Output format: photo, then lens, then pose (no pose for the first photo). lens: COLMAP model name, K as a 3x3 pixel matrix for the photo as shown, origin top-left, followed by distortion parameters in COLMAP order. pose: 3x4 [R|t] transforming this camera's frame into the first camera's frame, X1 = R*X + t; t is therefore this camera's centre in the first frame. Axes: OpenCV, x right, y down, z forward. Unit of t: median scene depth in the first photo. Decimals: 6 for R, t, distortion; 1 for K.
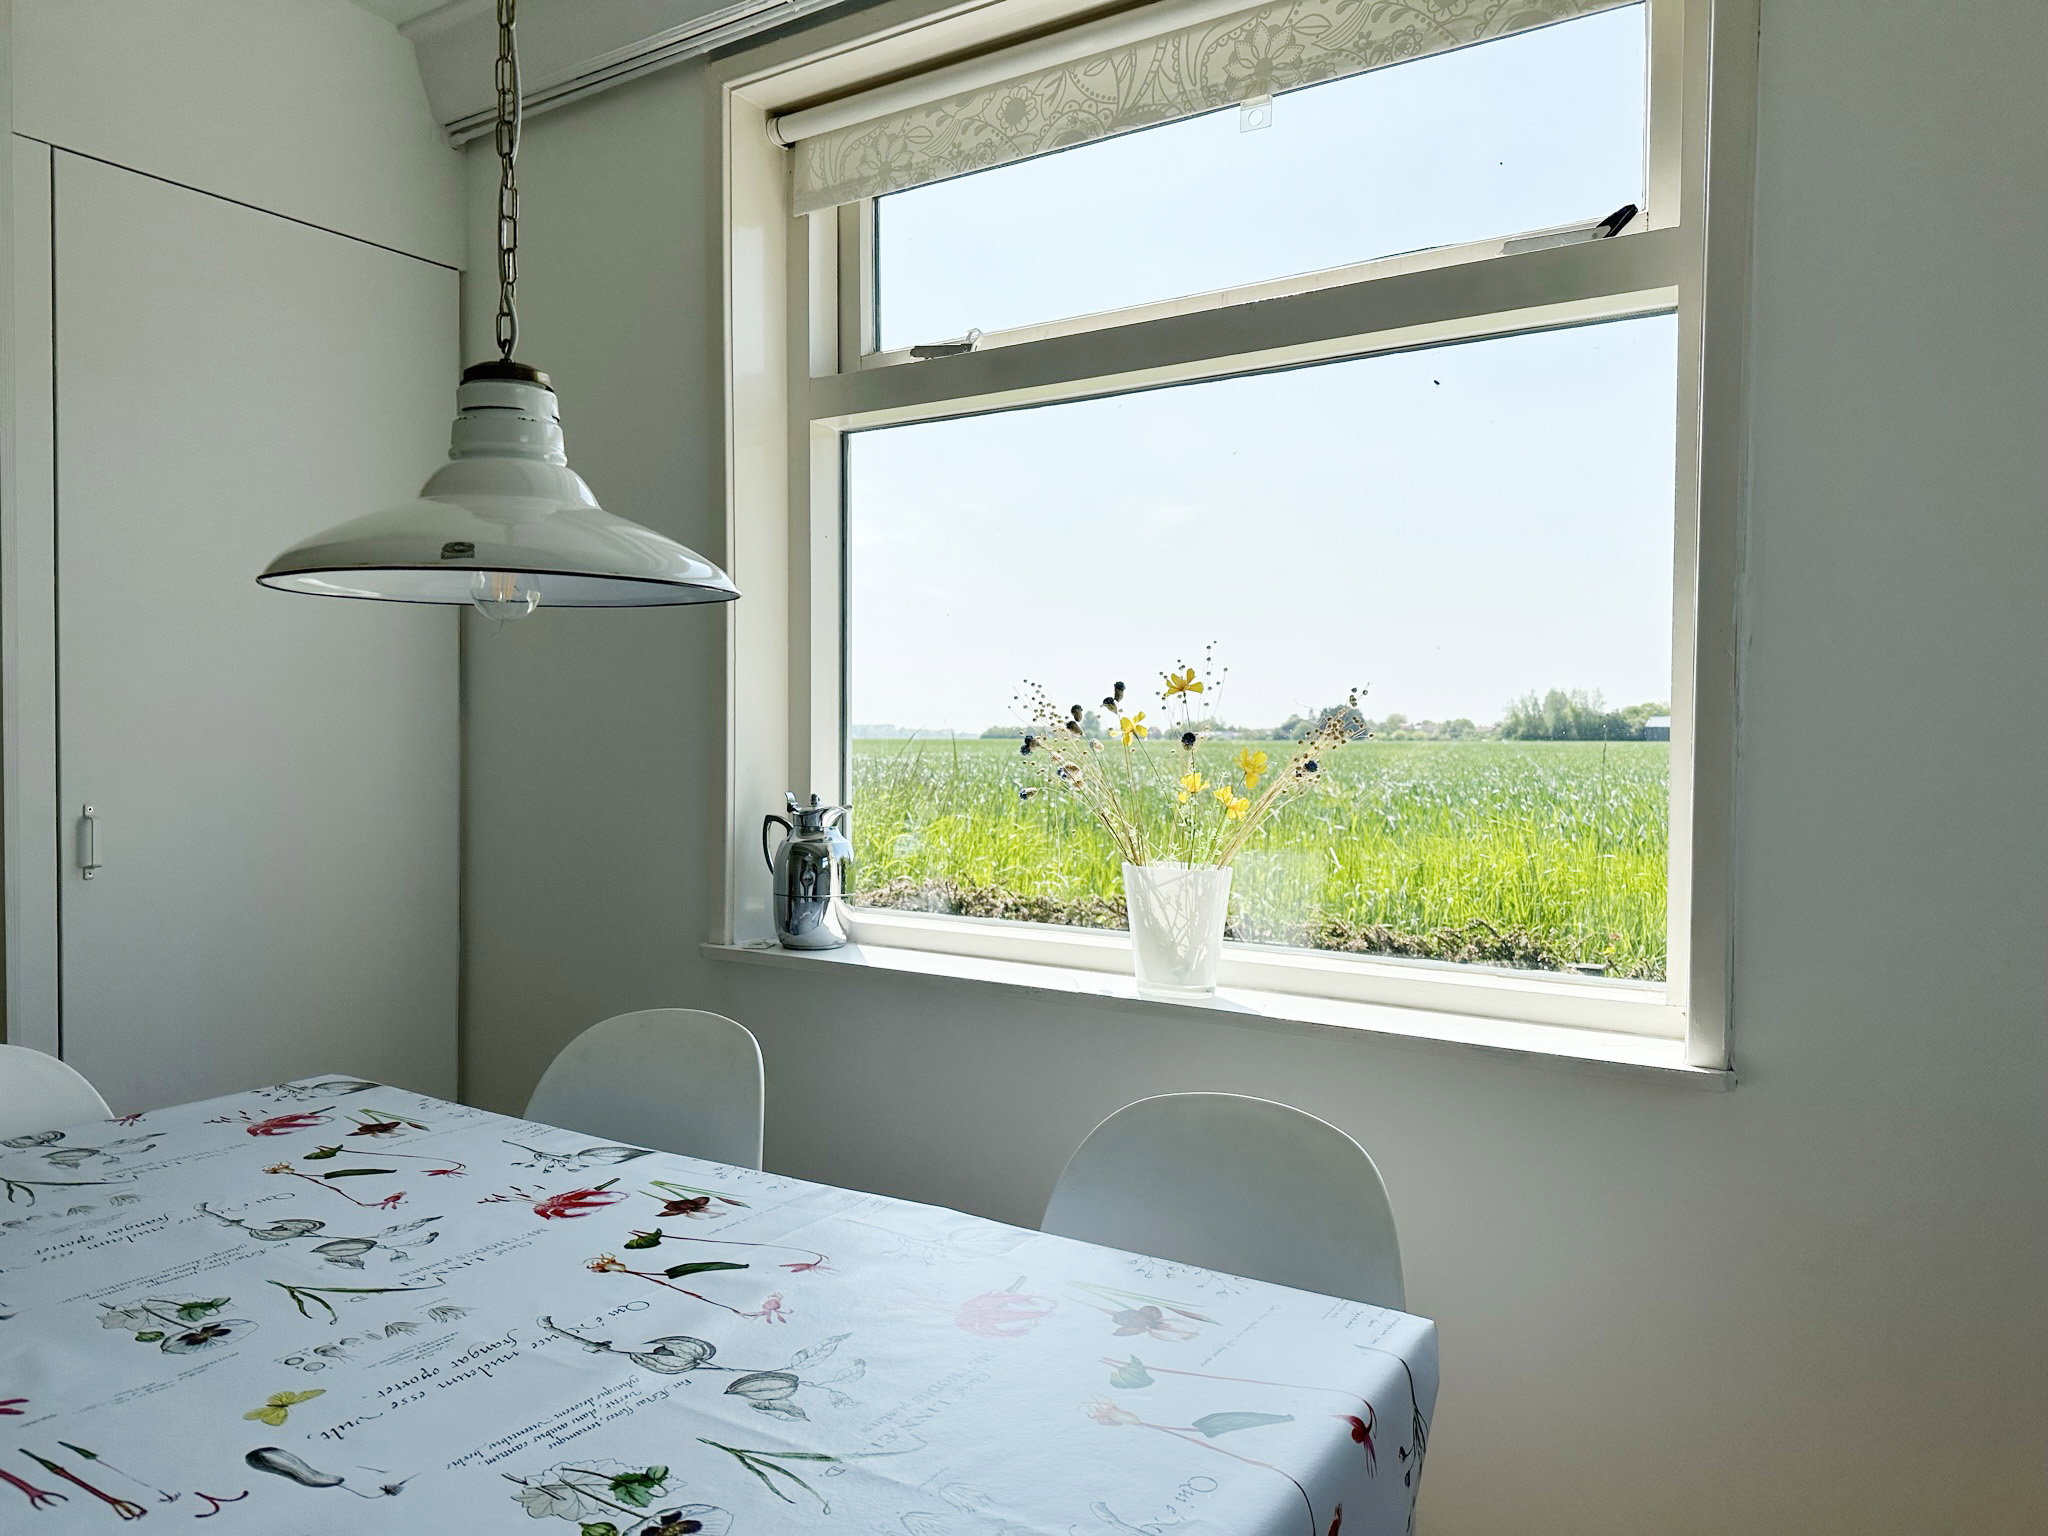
lens RADIAL K [[1464.8, 0, 1019.5], [0, 1464.8, 752.3], [0, 0, 1]] dist [0.097285, -0.035095]
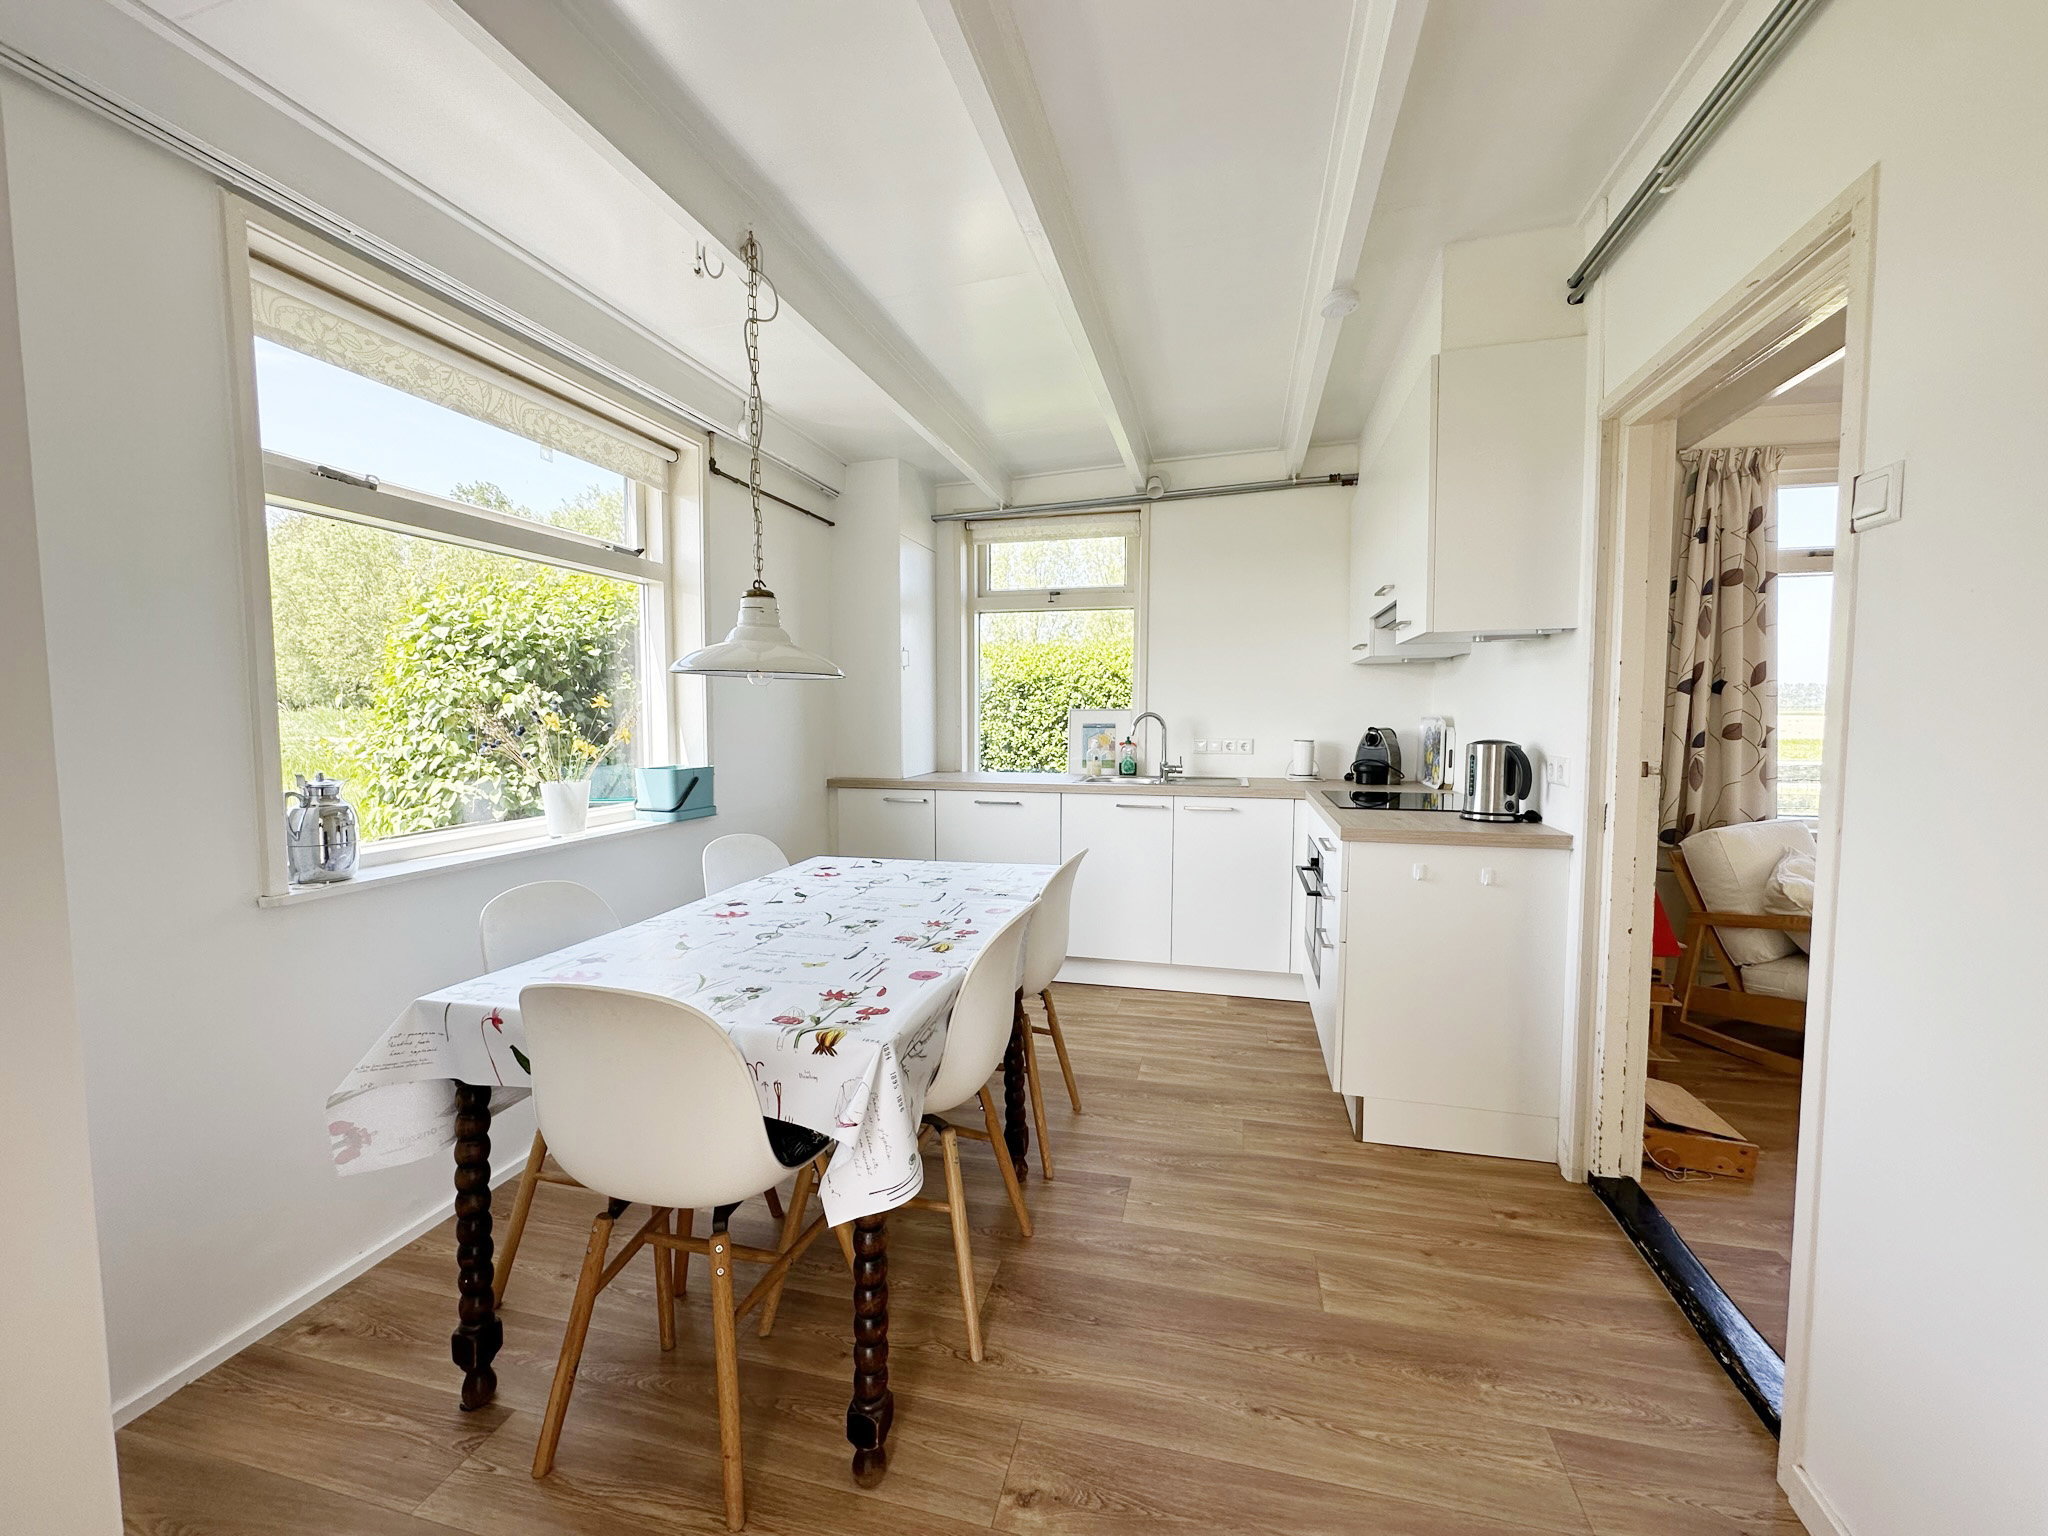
lens RADIAL K [[823.6, 0, 1024.1], [0, 823.6, 759.4], [0, 0, 1]] dist [-0.004210, 0.000227]
pose [[-0.322929, -0.064205, 0.944243, -1.291604], [0.015007, 0.997223, 0.072939, -0.032986], [-0.946304, 0.037724, -0.321069, 0.708157]]
